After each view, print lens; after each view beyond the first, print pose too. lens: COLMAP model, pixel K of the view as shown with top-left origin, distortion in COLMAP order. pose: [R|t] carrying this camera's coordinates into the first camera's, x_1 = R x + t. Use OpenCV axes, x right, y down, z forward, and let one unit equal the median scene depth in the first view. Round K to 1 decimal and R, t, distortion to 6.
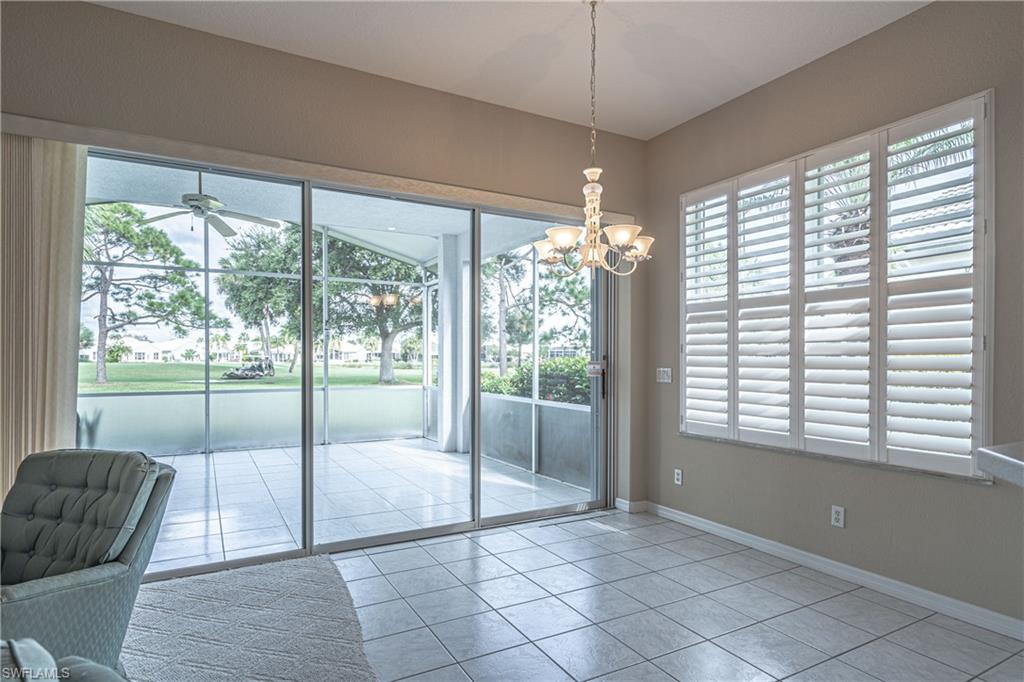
lens RADIAL K [[541.7, 0, 502.6], [0, 541.7, 359.0], [0, 0, 1]] dist [0.020482, 0.001070]
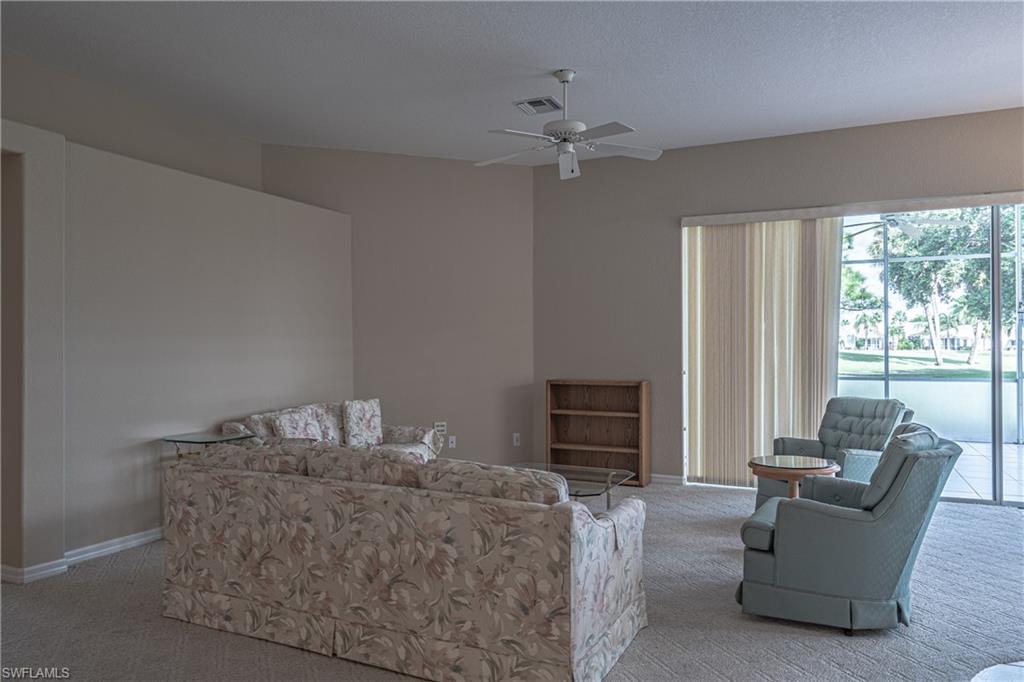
lens RADIAL K [[712.9, 0, 518.4], [0, 712.9, 342.7], [0, 0, 1]] dist [0.004975, -0.004348]
pose [[0.595154, -0.005371, -0.803594, 0.030017], [0.001638, 0.999984, -0.005470, -0.000319], [0.803610, 0.001940, 0.595153, -0.084375]]
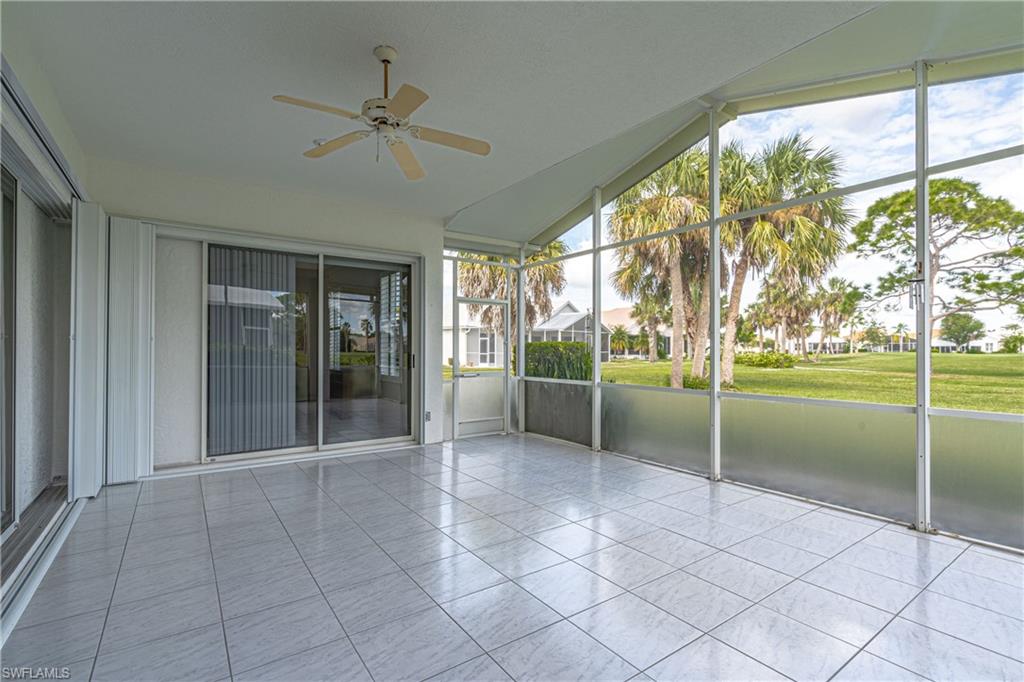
lens RADIAL K [[465.3, 0, 504.9], [0, 465.3, 350.6], [0, 0, 1]] dist [-0.002946, 0.000171]
pose [[0.107182, 0.000583, -0.994239, 0.008246], [0.000462, 1.000000, 0.000636, 0.001241], [0.994239, -0.000527, 0.107181, 0.160911]]
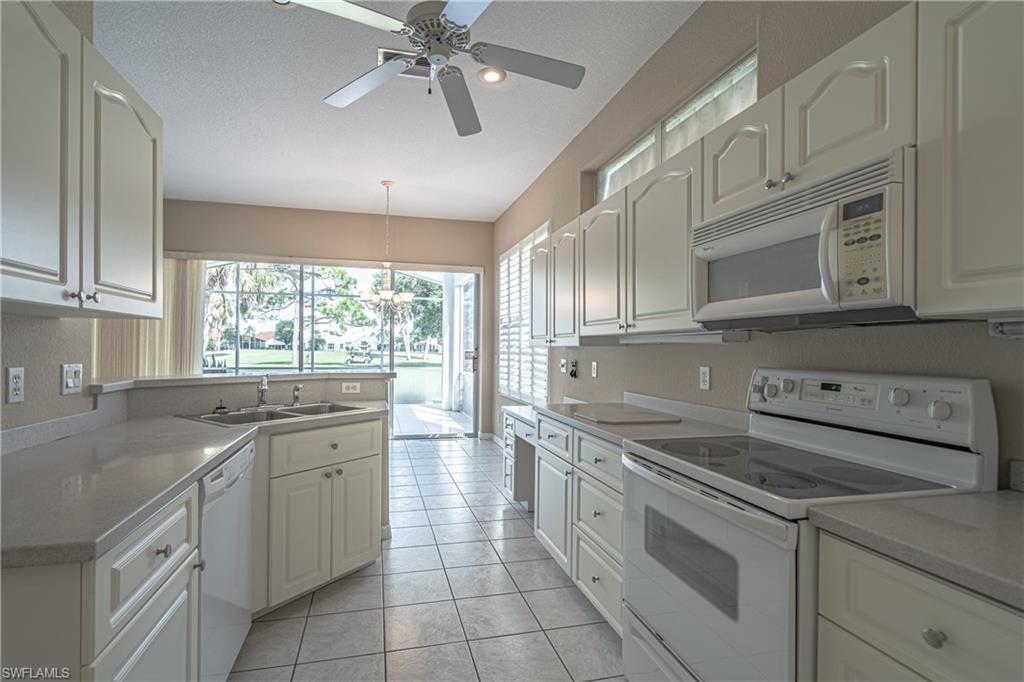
lens RADIAL K [[465.3, 0, 505.2], [0, 465.3, 346.2], [0, 0, 1]] dist [-0.002946, 0.000171]
pose [[0.973136, 0.007033, -0.230122, 0.081465], [-0.009082, 0.999928, -0.007846, -0.000474], [0.230050, 0.009725, 0.973130, -0.055859]]
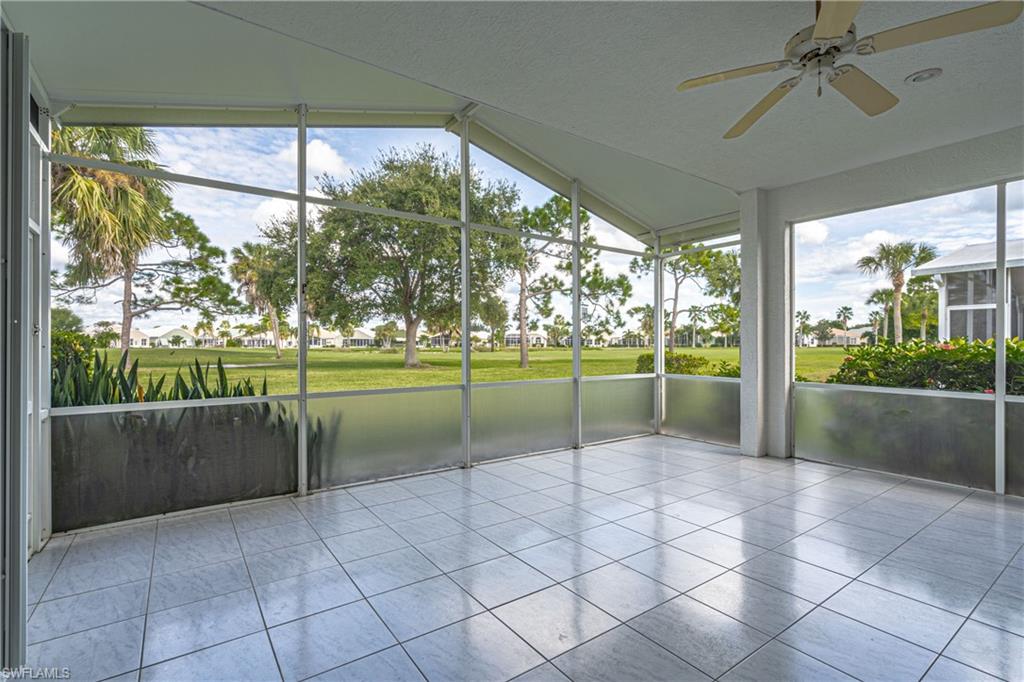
lens RADIAL K [[465.3, 0, 512.7], [0, 465.3, 343.0], [0, 0, 1]] dist [-0.002946, 0.000171]
pose [[0.993273, -0.000887, 0.115791, -0.132660], [0.001240, 0.999995, -0.002982, 0.000768], [-0.115787, 0.003106, 0.993269, 0.085387]]
